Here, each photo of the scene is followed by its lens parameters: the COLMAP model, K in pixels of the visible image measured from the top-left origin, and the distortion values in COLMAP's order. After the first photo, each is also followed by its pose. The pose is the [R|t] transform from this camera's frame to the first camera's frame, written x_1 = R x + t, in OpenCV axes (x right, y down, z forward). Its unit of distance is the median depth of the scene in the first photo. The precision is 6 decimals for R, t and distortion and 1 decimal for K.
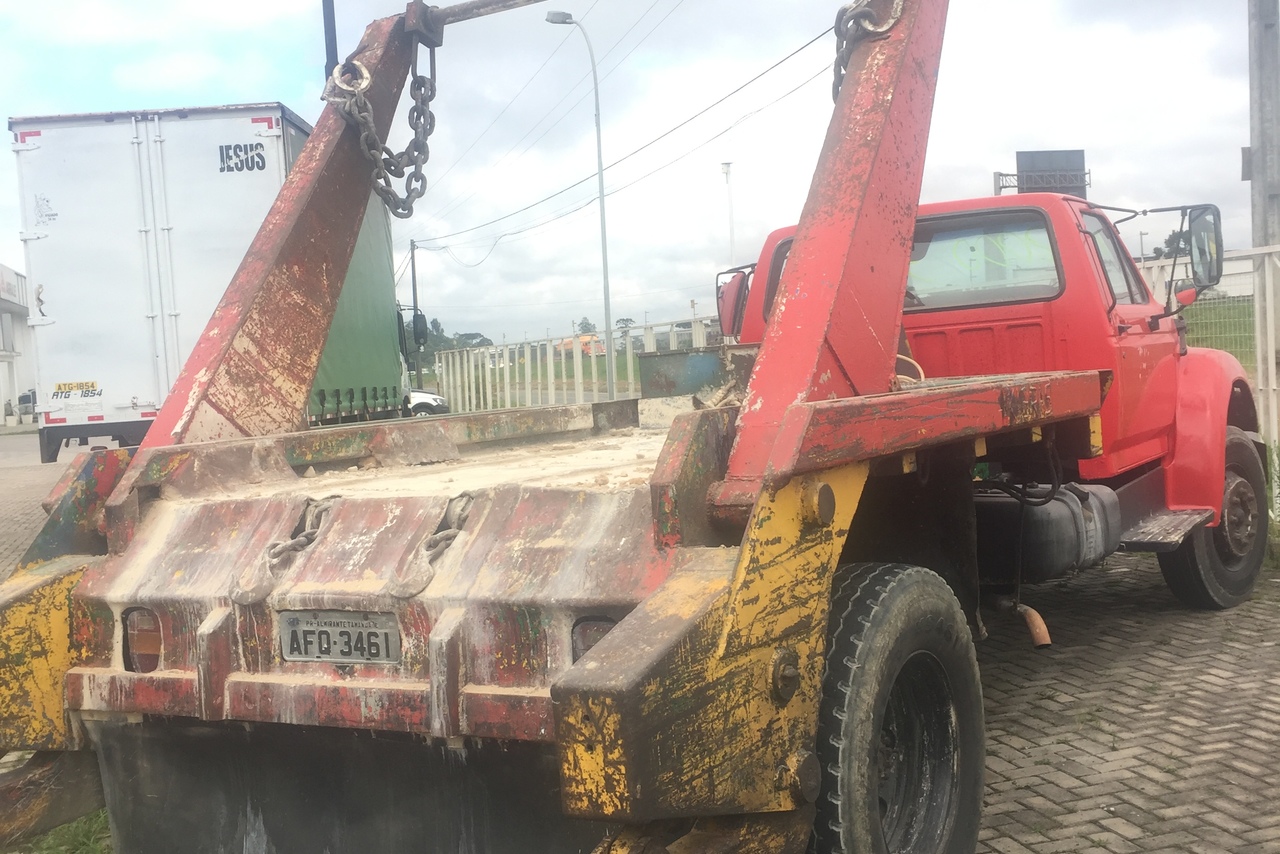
lens RADIAL K [[1490.5, 0, 640.0], [0, 1490.5, 427.0], [0, 0, 1]] dist [0.064050, -0.048327]
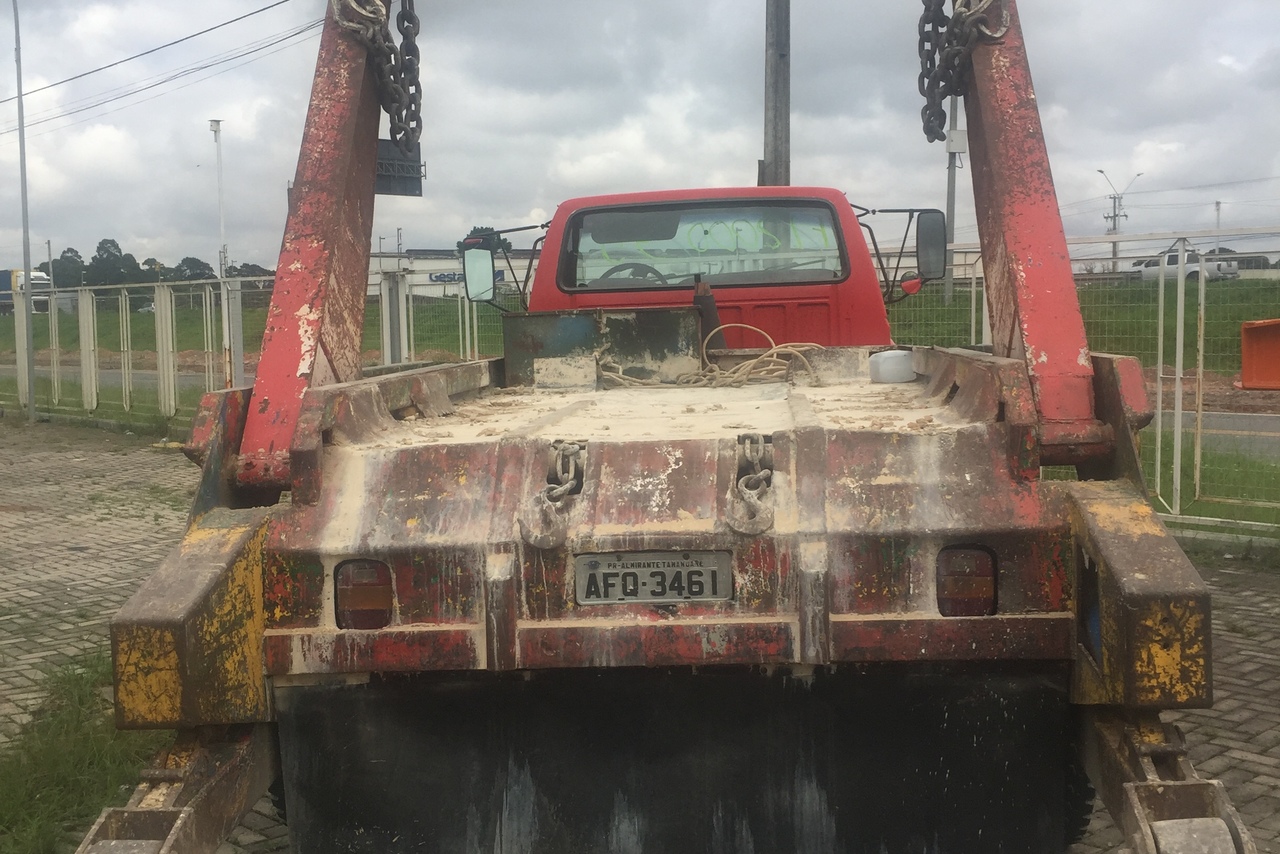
lens RADIAL K [[1490.5, 0, 640.0], [0, 1490.5, 427.0], [0, 0, 1]] dist [0.064050, -0.048327]
pose [[0.888333, 0.010971, 0.459068, -0.667800], [-0.016255, 0.999839, 0.007559, 0.031955], [-0.458911, -0.014178, 0.888369, 0.116674]]
